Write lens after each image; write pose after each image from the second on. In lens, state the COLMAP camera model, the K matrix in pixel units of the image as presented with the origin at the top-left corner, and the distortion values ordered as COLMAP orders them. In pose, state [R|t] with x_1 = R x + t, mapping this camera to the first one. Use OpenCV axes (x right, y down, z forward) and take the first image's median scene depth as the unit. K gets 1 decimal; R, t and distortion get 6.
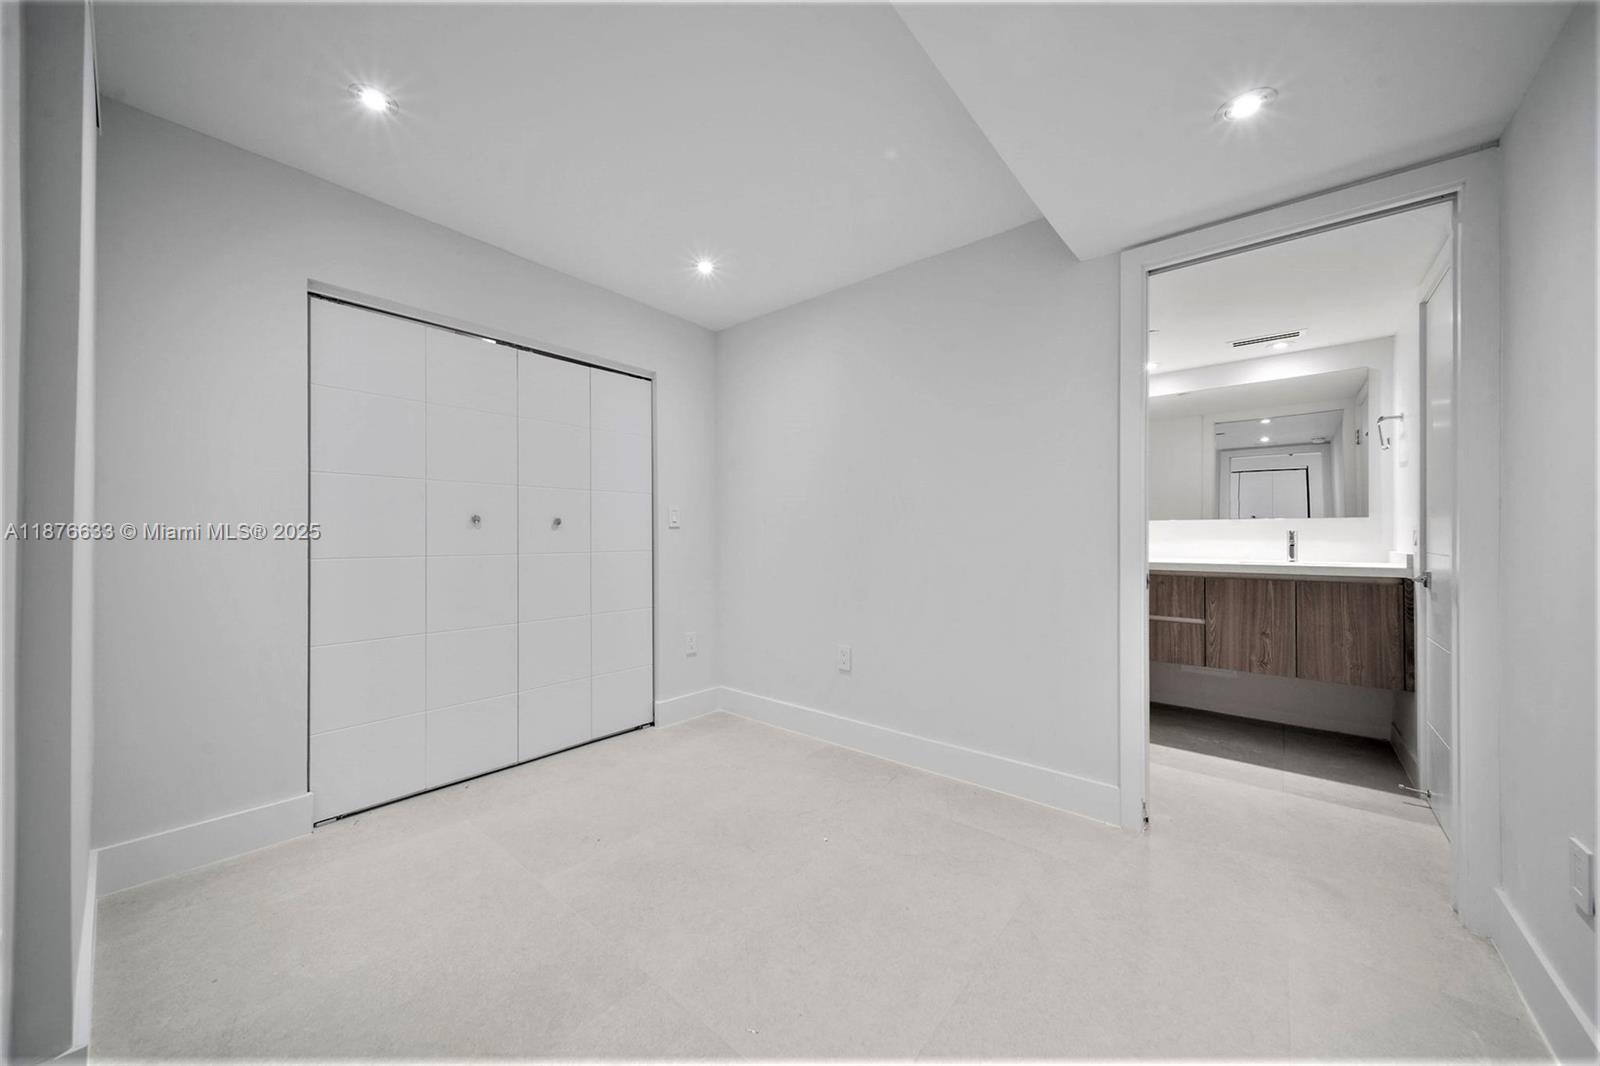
lens RADIAL K [[571.2, 0, 789.0], [0, 571.2, 533.6], [0, 0, 1]] dist [0.002885, 0.000315]
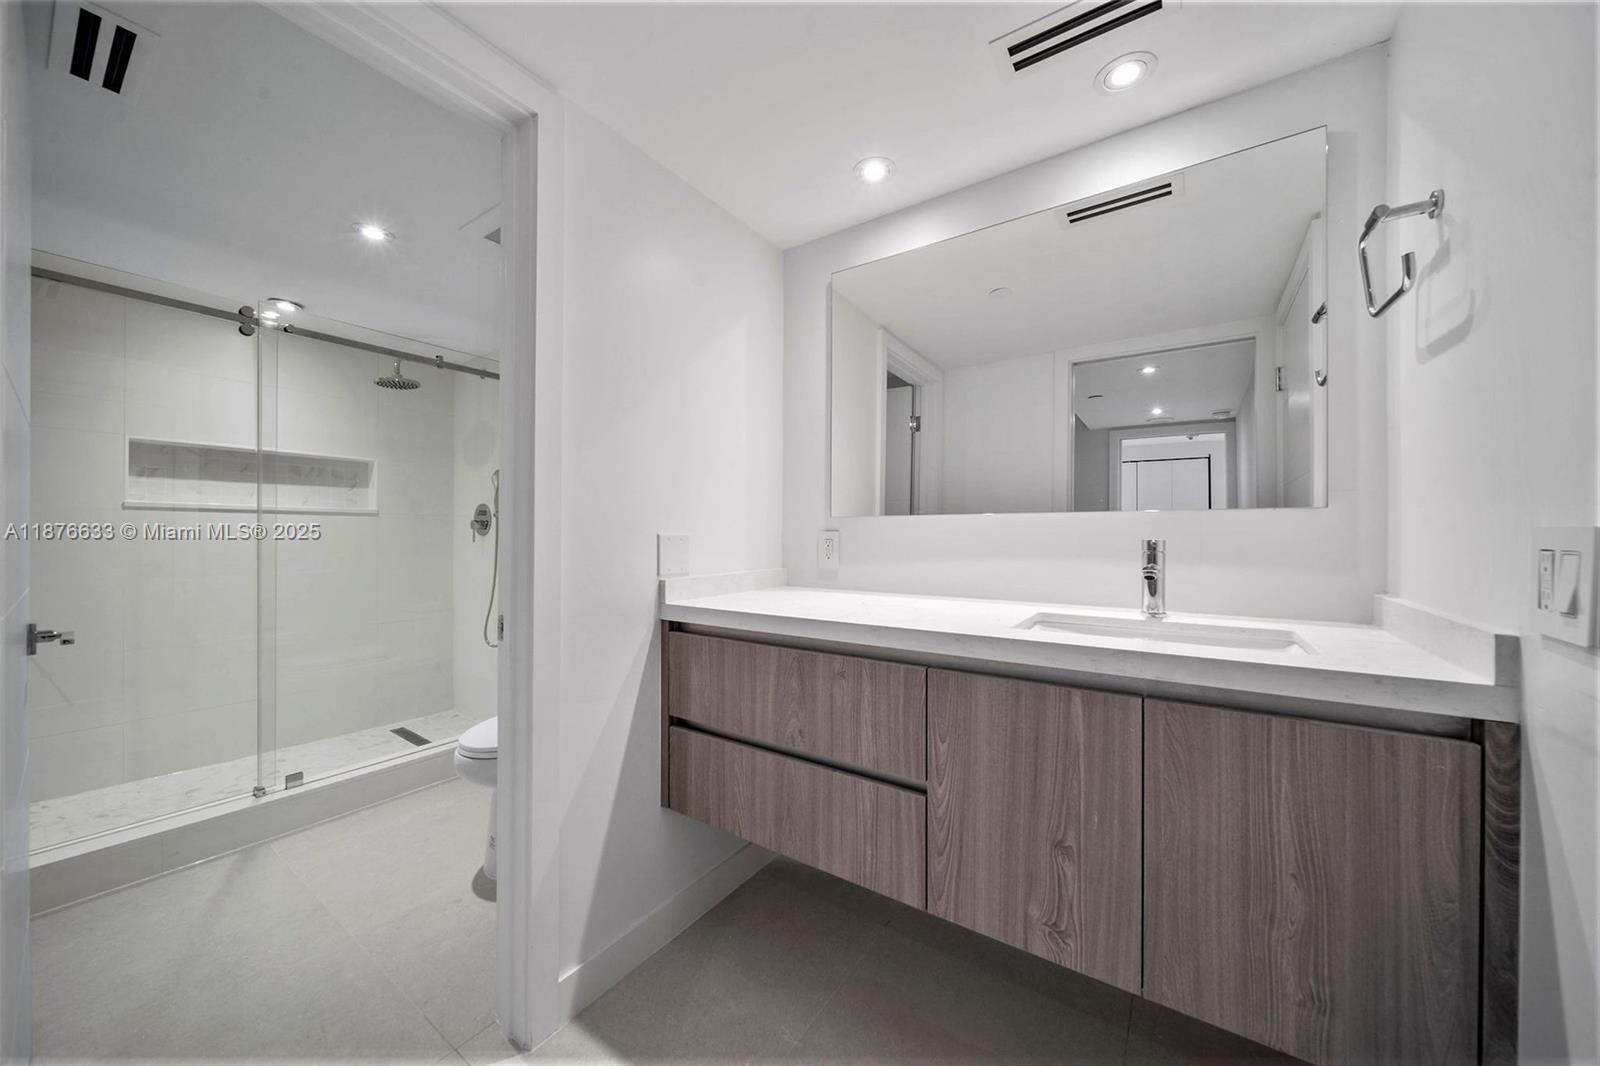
lens RADIAL K [[571.2, 0, 797.8], [0, 571.2, 533.6], [0, 0, 1]] dist [0.002885, 0.000315]
pose [[0.994346, 0.000875, 0.106184, 0.634324], [-0.001389, 0.999988, 0.004764, -0.012004], [-0.106178, -0.004884, 0.994335, 0.674535]]
